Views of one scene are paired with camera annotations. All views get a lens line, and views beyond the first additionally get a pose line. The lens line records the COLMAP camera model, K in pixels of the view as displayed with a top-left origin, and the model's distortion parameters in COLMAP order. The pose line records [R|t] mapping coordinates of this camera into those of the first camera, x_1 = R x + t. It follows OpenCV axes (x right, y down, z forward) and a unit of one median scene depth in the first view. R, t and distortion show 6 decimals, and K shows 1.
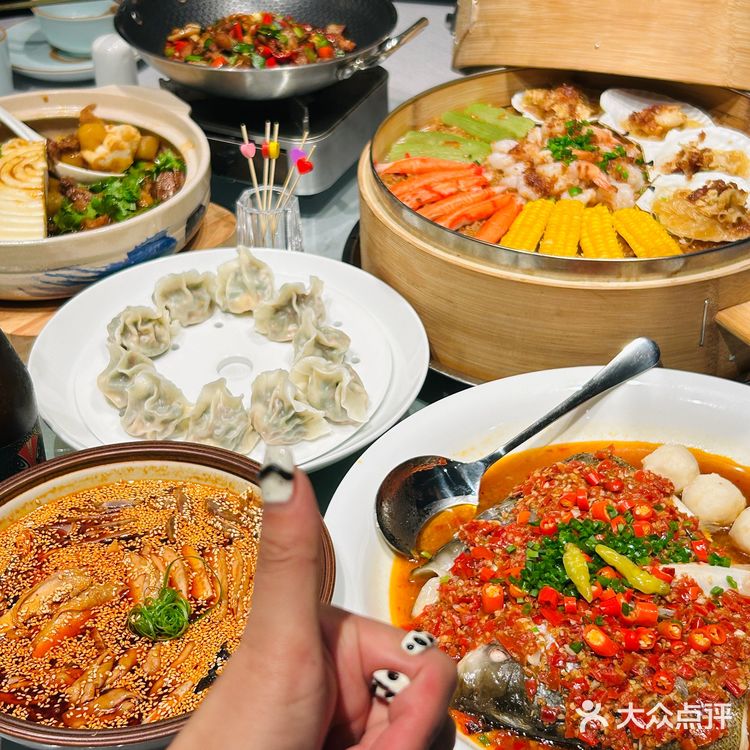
lens RADIAL K [[1362.7, 0, 367.7], [0, 1362.7, 373.7], [0, 0, 1]] dist [0.119697, 0.000000]
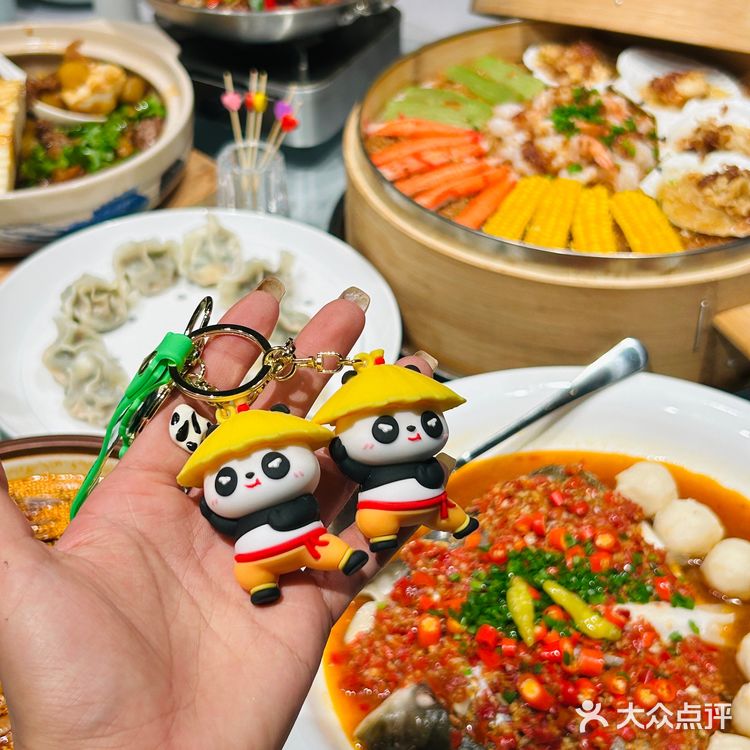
lens RADIAL K [[1362.7, 0, 371.8], [0, 1362.7, 371.4], [0, 0, 1]] dist [0.119697, 0.000000]
pose [[0.997297, 0.053367, -0.050495, 0.071086], [-0.049563, 0.996041, 0.073796, -0.060557], [0.054233, -0.071094, 0.995994, 0.071524]]
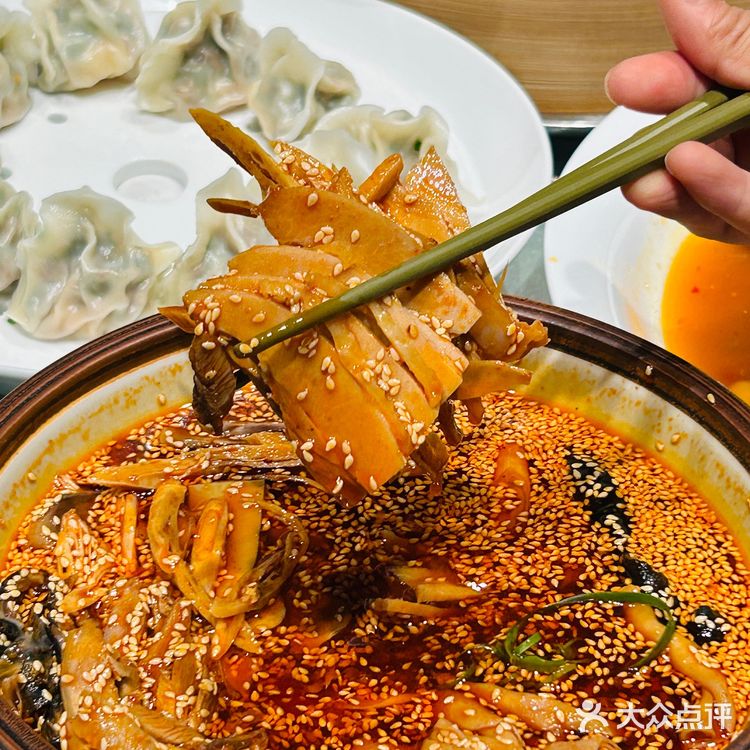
lens RADIAL K [[2135.6, 0, 376.6], [0, 2135.6, 371.6], [0, 0, 1]] dist [0.191094, 0.000000]
pose [[0.882062, -0.242155, 0.404138, -0.344077], [0.245086, 0.968440, 0.045358, 0.045770], [-0.402367, 0.059040, 0.913573, 0.259283]]
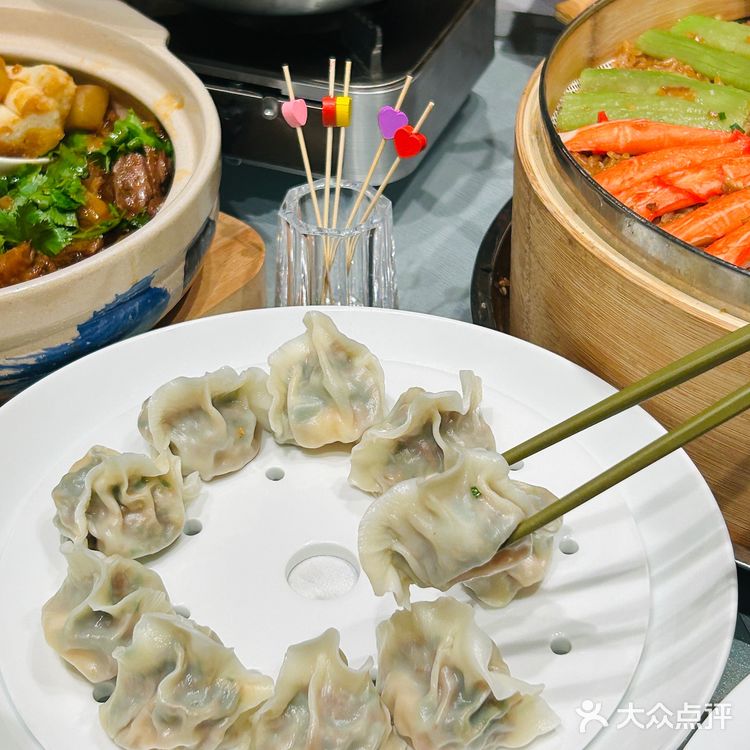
lens RADIAL K [[1689.5, 0, 382.7], [0, 1689.5, 376.3], [0, 0, 1]] dist [0.117095, 0.000000]
pose [[0.997202, -0.028855, 0.068961, -0.112473], [0.027590, 0.999435, 0.019220, -0.082261], [-0.069477, -0.017264, 0.997434, 0.388692]]
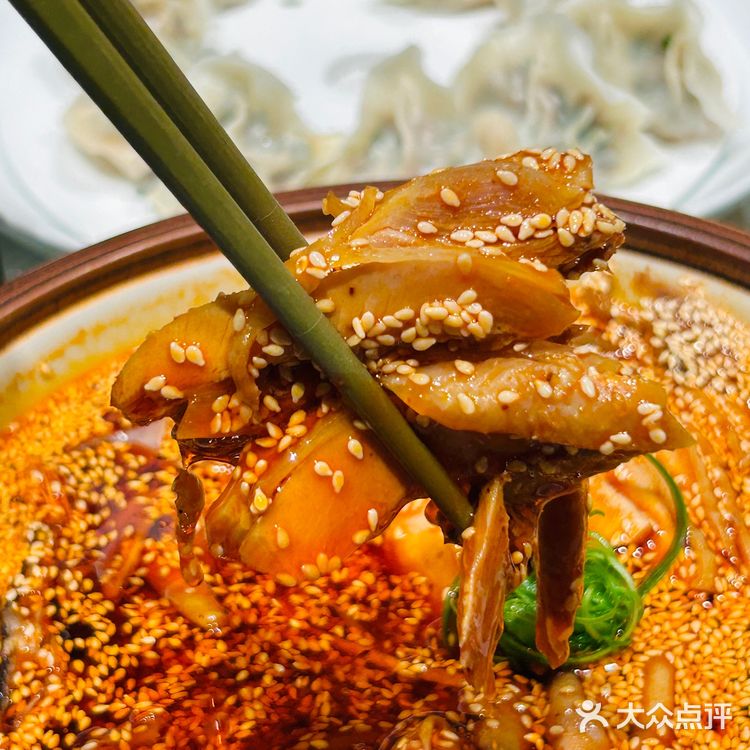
lens RADIAL K [[1840.4, 0, 377.1], [0, 1840.4, 375.0], [0, 0, 1]] dist [0.183254, 0.000000]
pose [[0.980509, -0.134137, 0.143557, -0.185541], [0.136268, 0.990659, -0.005072, 0.089753], [-0.141536, 0.024535, 0.989629, 0.416495]]
